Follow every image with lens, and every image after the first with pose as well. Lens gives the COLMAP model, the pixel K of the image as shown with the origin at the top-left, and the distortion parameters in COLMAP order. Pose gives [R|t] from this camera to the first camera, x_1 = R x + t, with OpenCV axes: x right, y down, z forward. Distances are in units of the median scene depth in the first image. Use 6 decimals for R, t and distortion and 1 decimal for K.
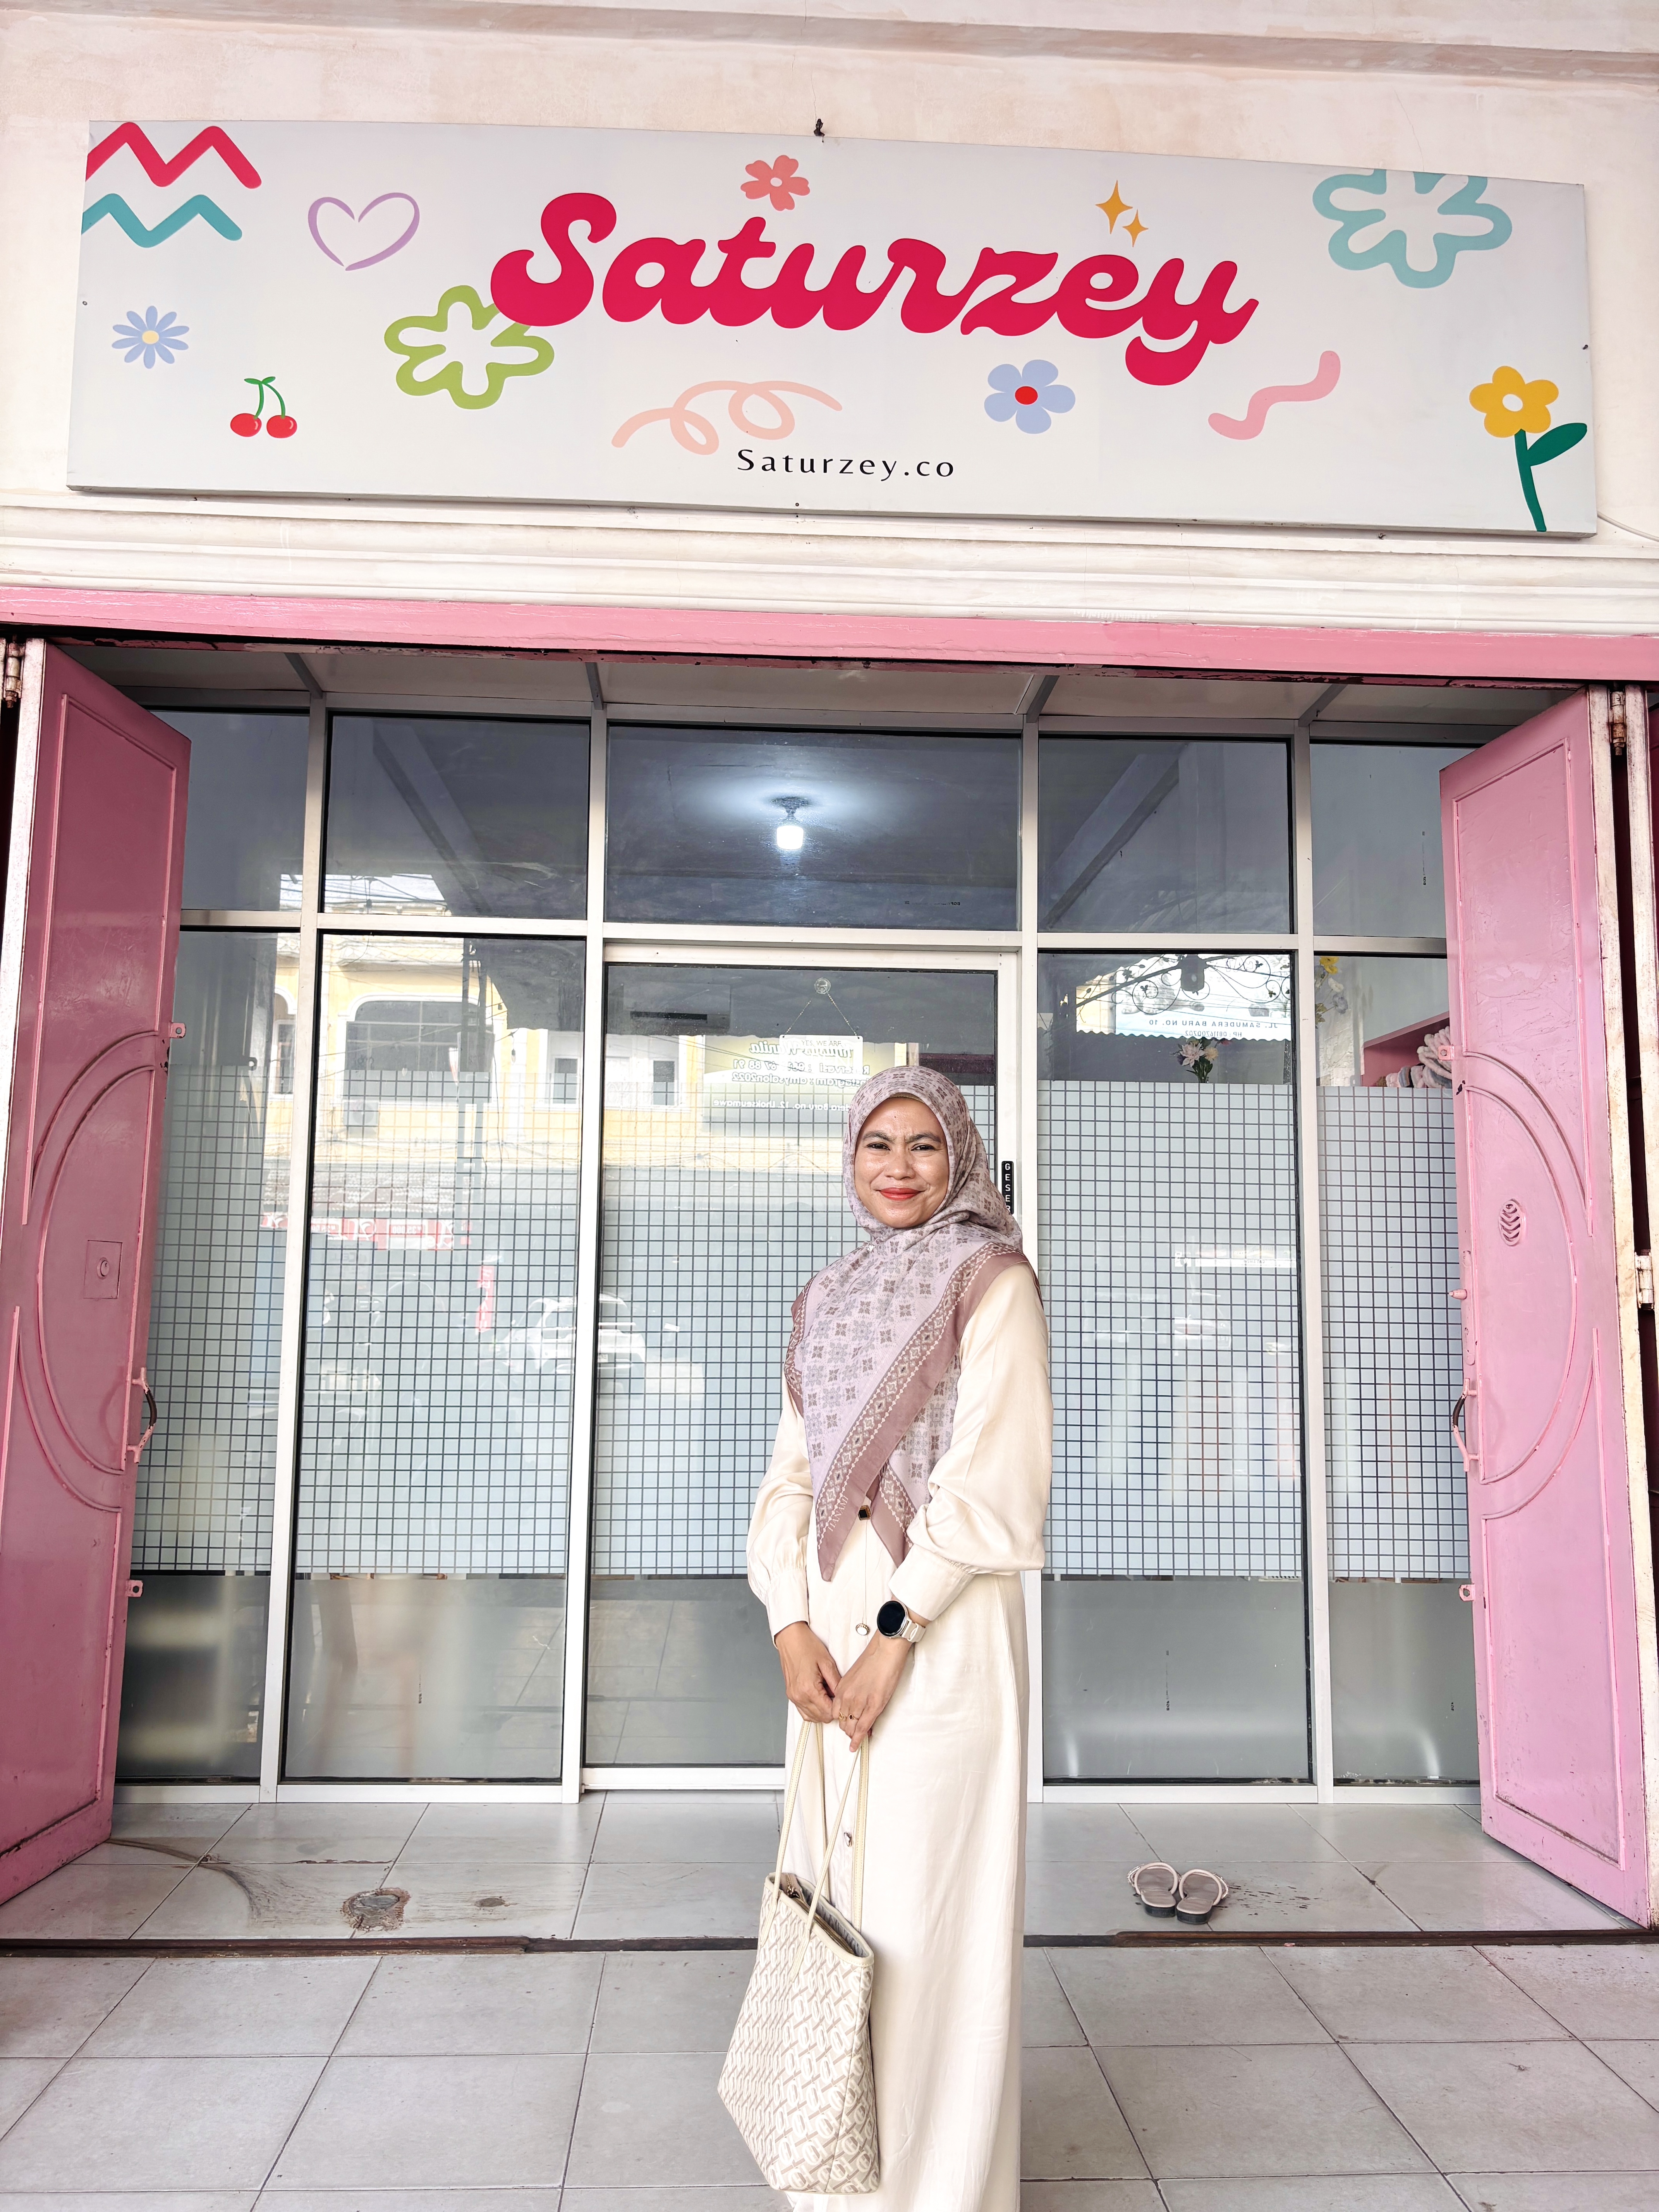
lens RADIAL K [[1716.9, 0, 840.0], [0, 1716.9, 1117.4], [0, 0, 1]] dist [0.086854, -0.069297]
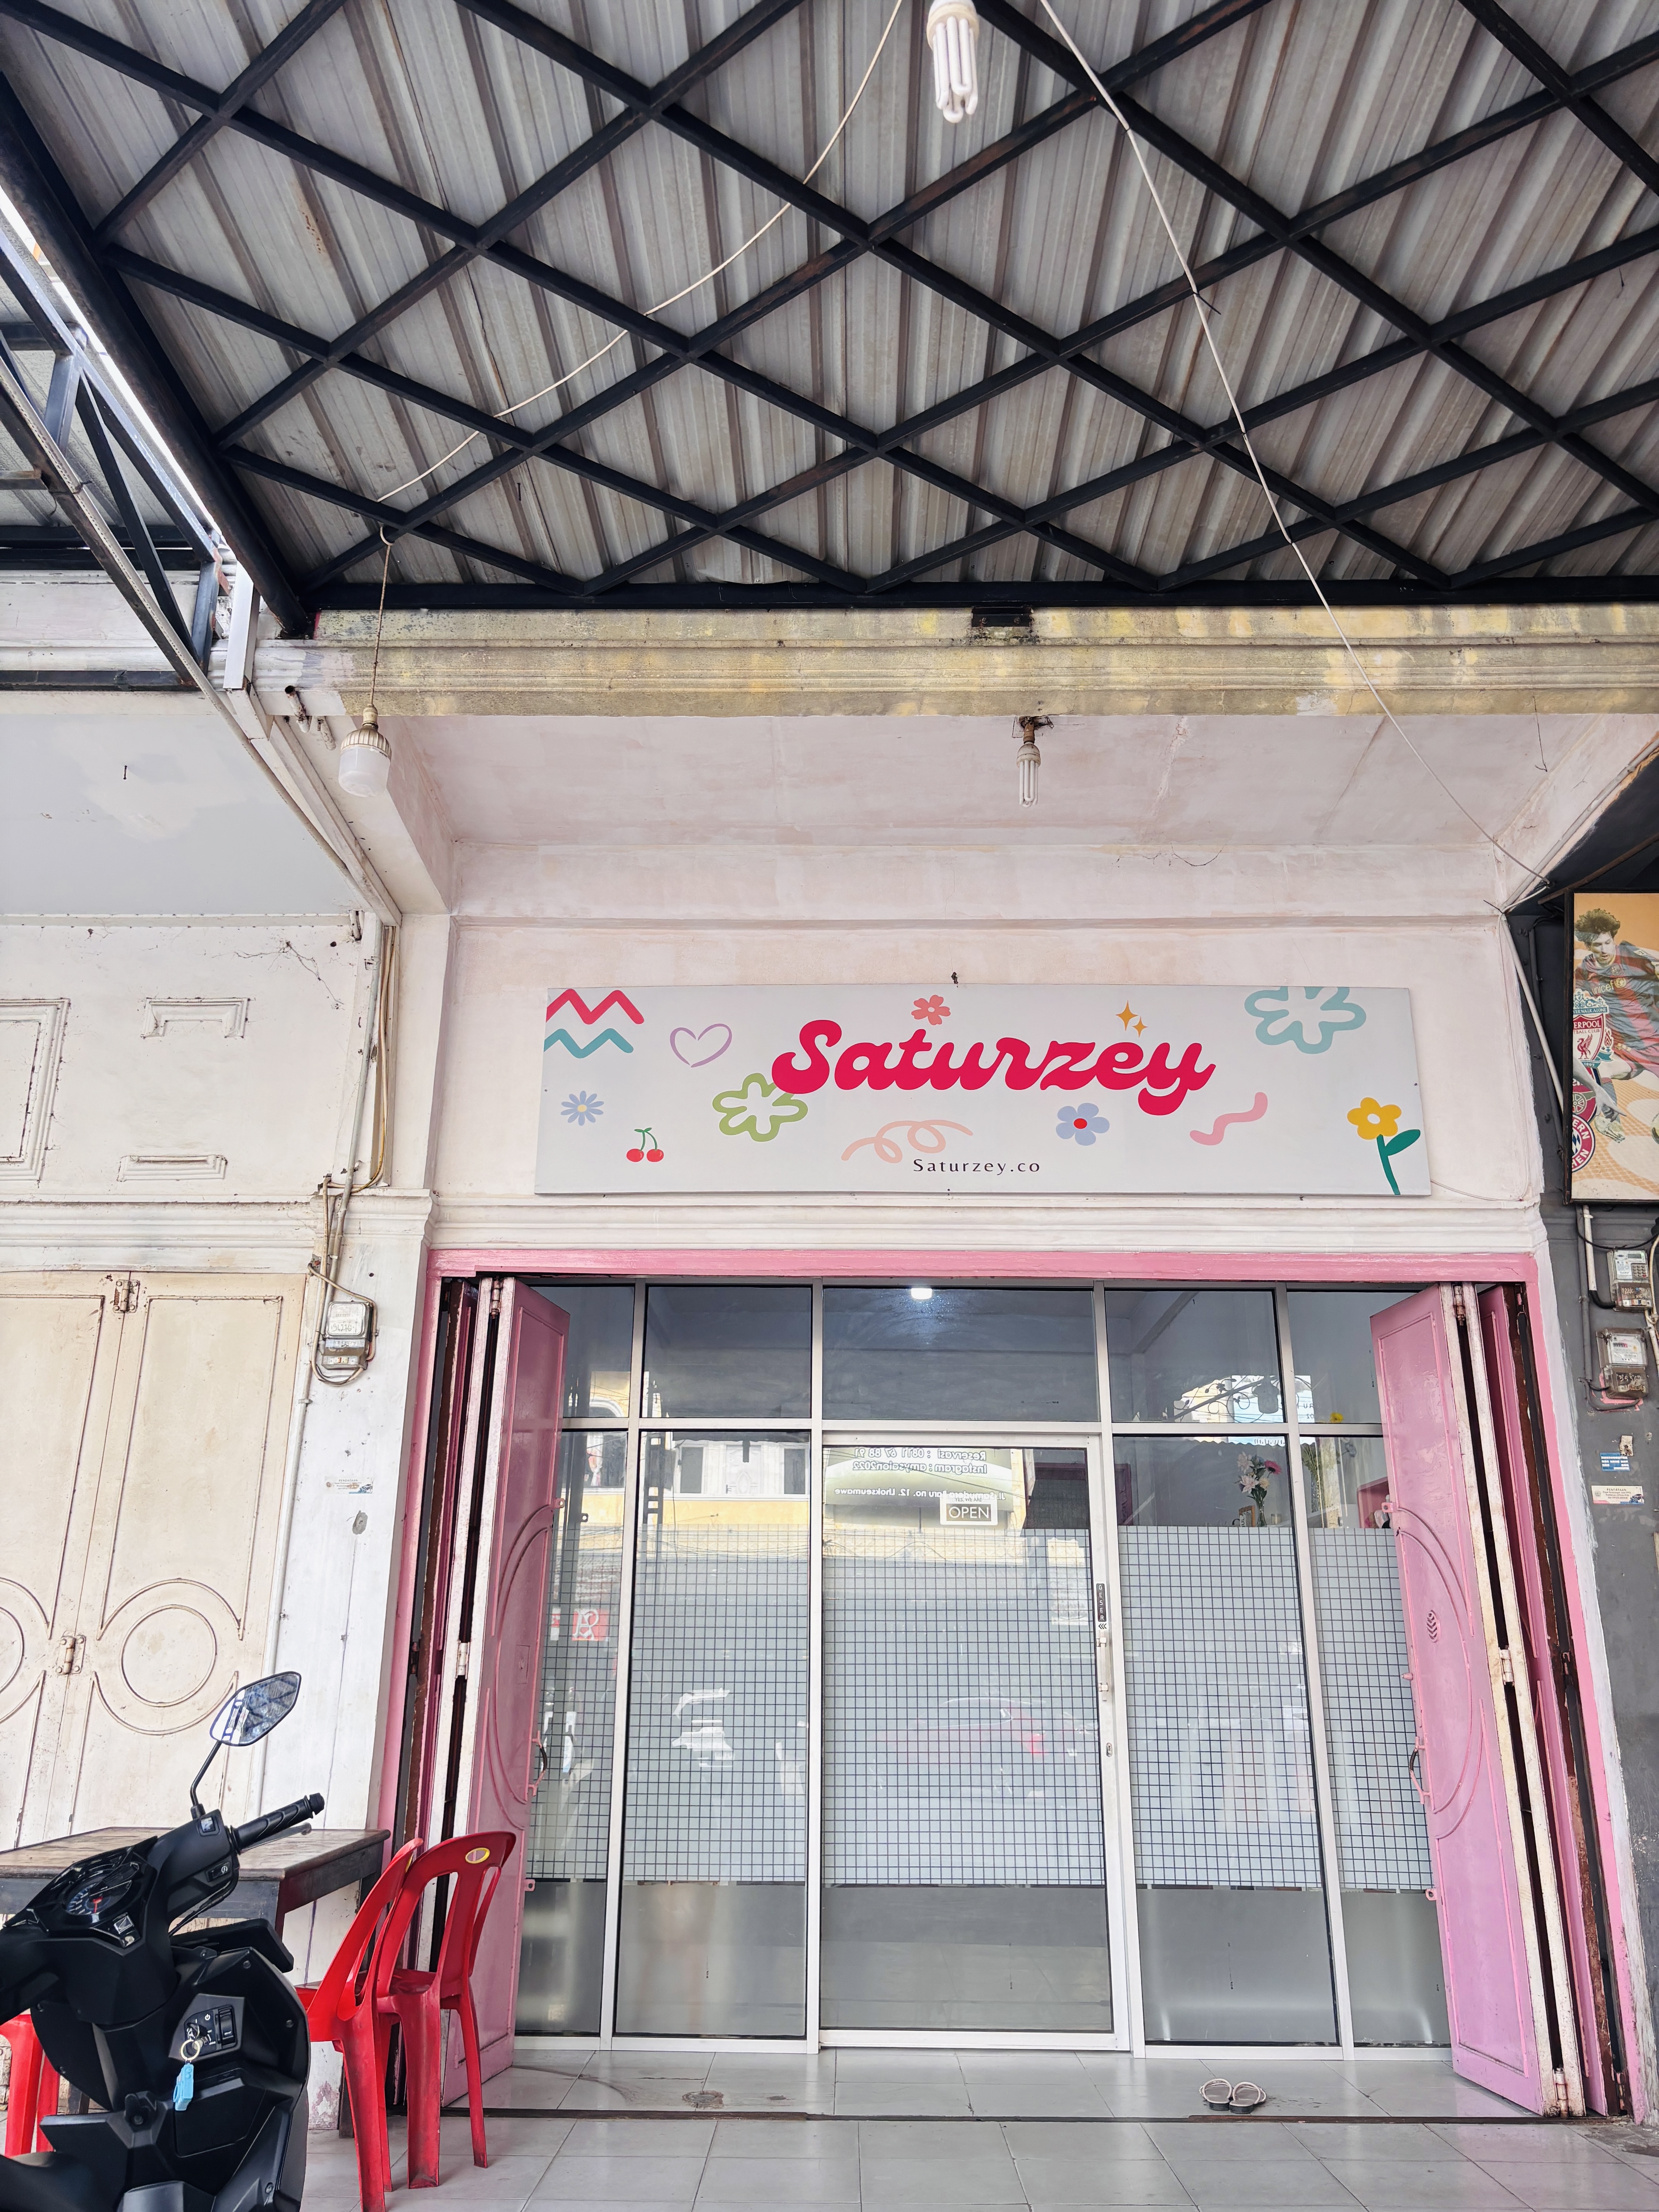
lens RADIAL K [[1716.9, 0, 815.5], [0, 1716.9, 1110.9], [0, 0, 1]] dist [0.086854, -0.069297]
pose [[0.996601, -0.029105, -0.077062, -0.022562], [0.011759, 0.976184, -0.216623, -0.060499], [0.081531, 0.214981, 0.973209, -0.663611]]
